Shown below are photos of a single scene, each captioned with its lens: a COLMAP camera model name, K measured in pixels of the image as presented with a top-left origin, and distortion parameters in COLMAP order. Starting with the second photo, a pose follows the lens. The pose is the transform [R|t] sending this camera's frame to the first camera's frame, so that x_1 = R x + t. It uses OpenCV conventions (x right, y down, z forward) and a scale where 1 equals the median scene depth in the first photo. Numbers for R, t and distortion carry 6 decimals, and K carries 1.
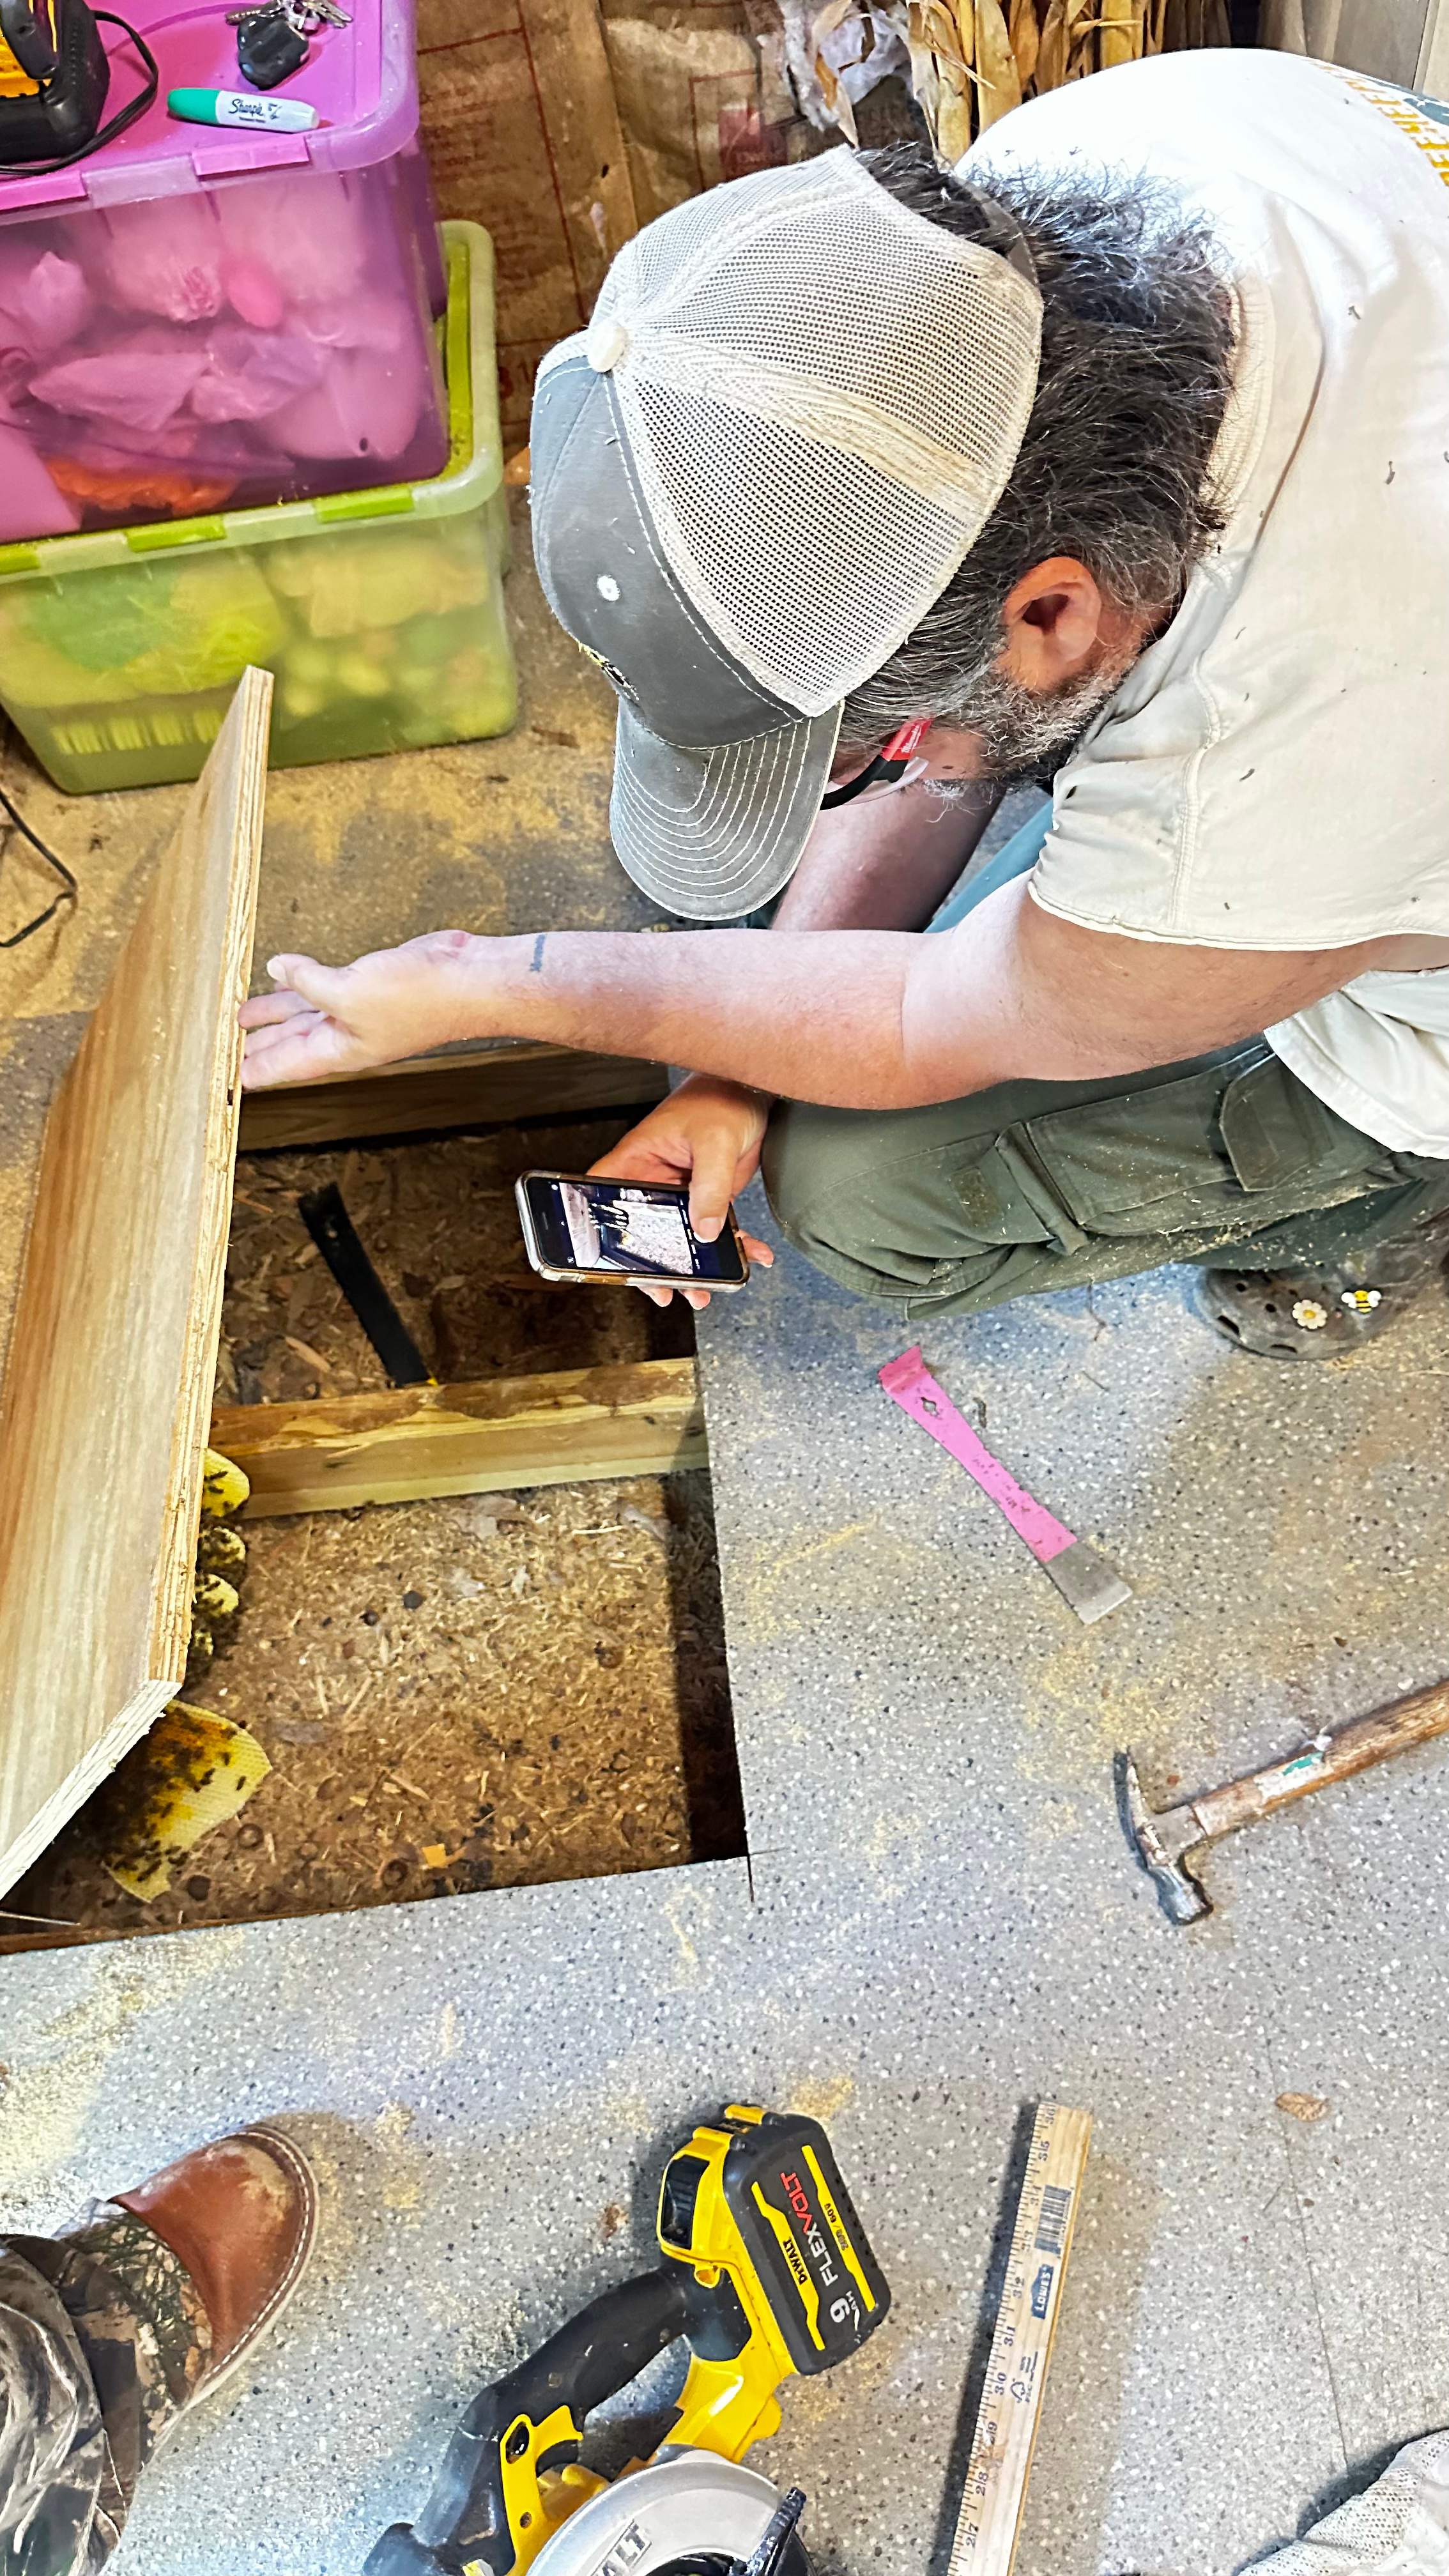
lens RADIAL K [[1869.1, 0, 713.7], [0, 1869.1, 1259.4], [0, 0, 1]] dist [0.025039, -0.039463]
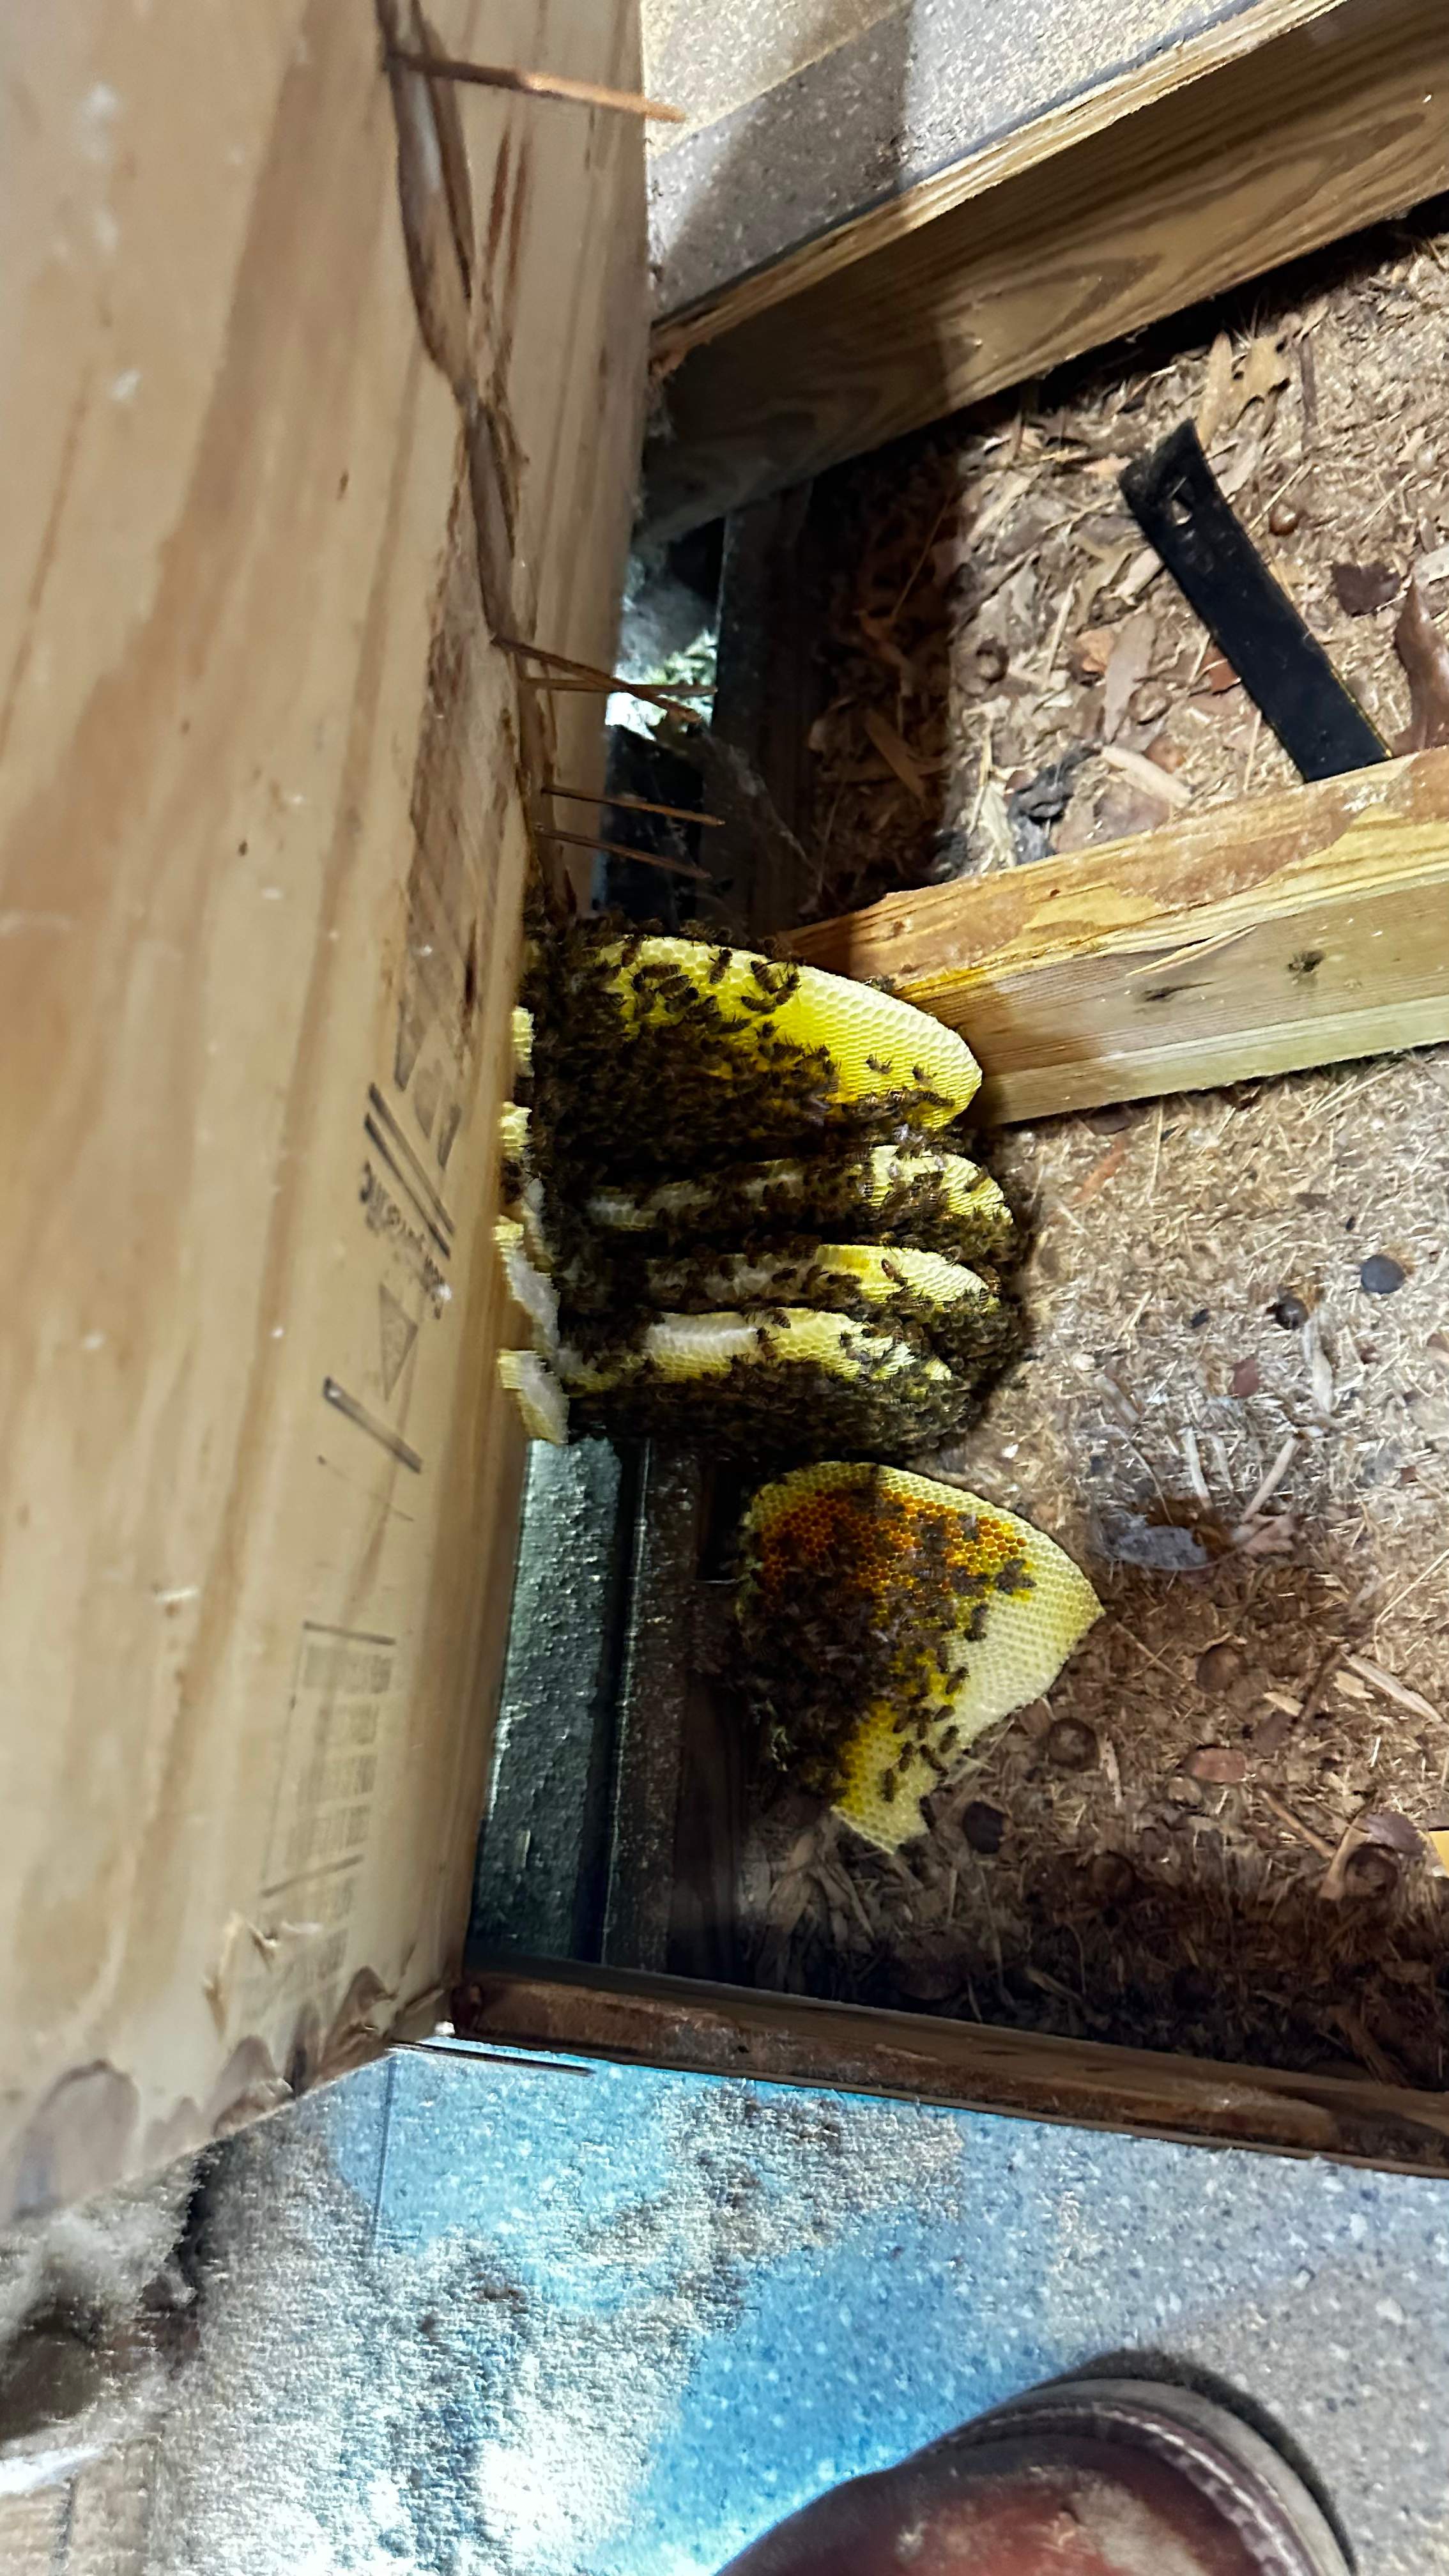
lens RADIAL K [[1813.7, 0, 750.8], [0, 1813.7, 1291.4], [0, 0, 1]] dist [0.165578, -0.327436]
pose [[0.858183, -0.013083, -0.513177, -0.071730], [0.142409, 0.966506, 0.213509, 0.078703], [0.493195, -0.256311, 0.831302, 0.630823]]
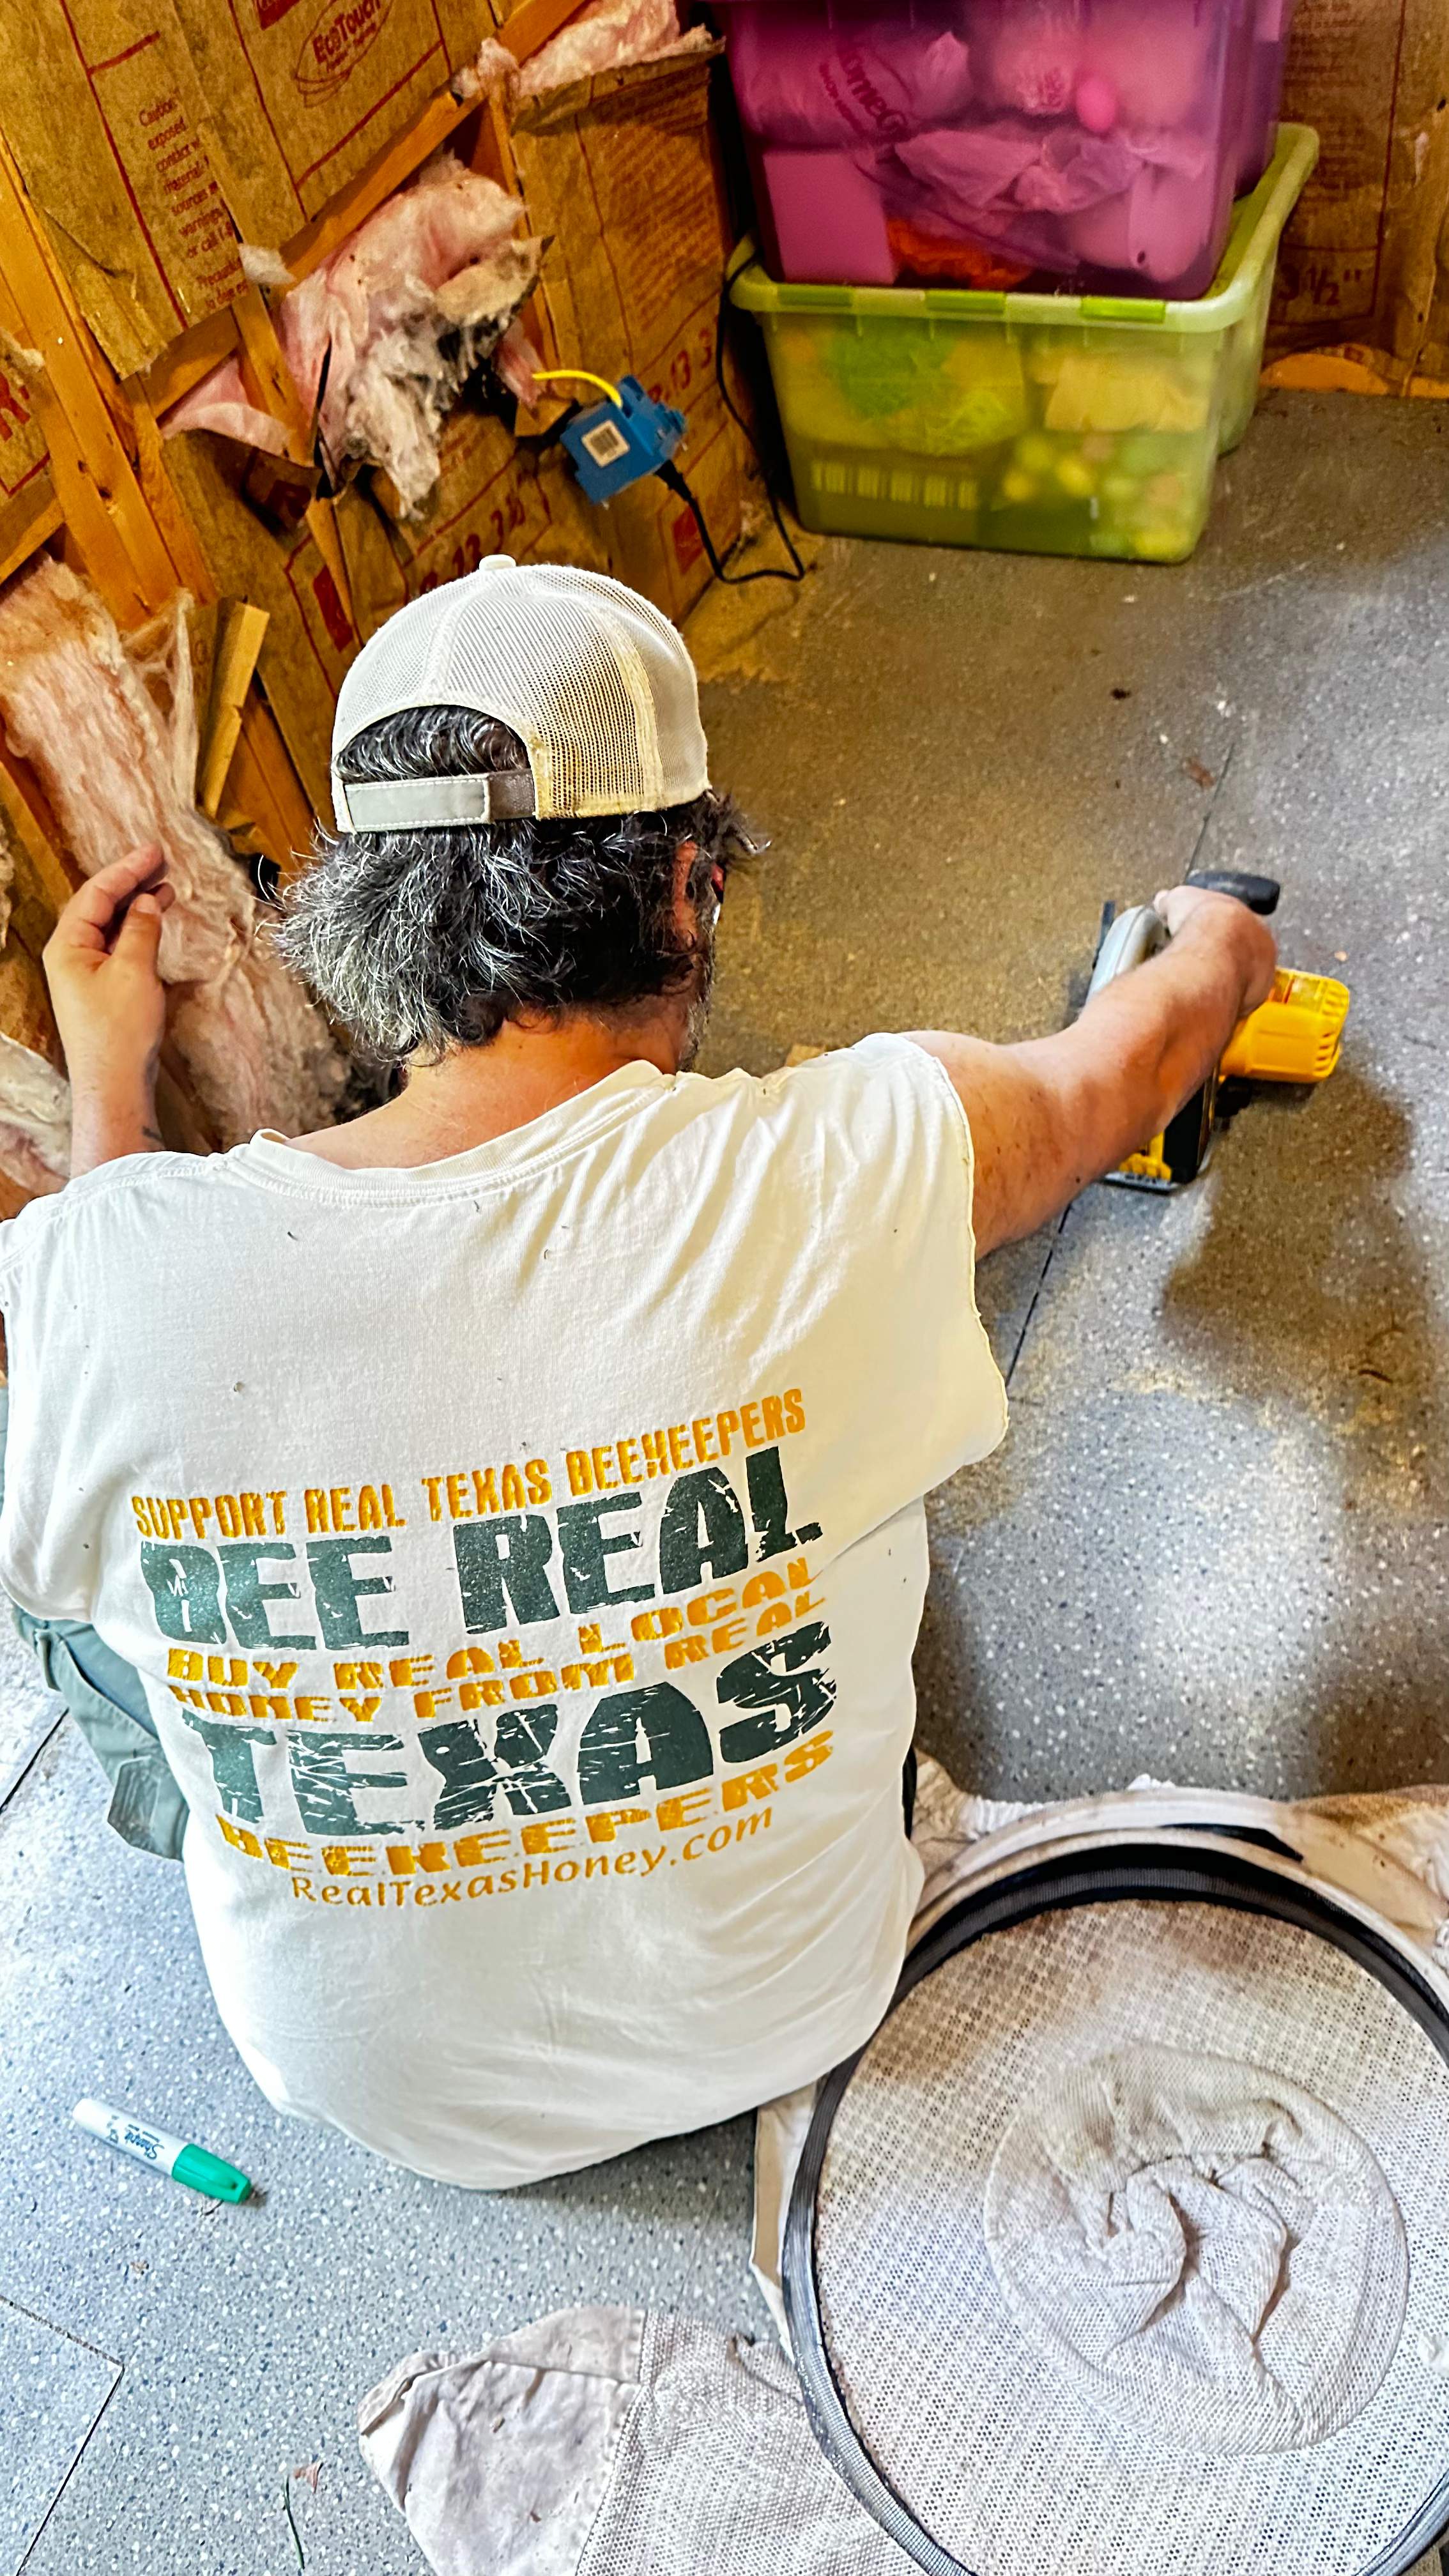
lens RADIAL K [[1948.6, 0, 724.5], [0, 1948.6, 1288.0], [0, 0, 1]] dist [0.005021, -0.009544]
pose [[0.893057, 0.344200, -0.289786, 0.170487], [-0.364295, 0.931134, -0.016702, 0.308617], [0.264081, 0.120483, 0.956946, -0.172644]]
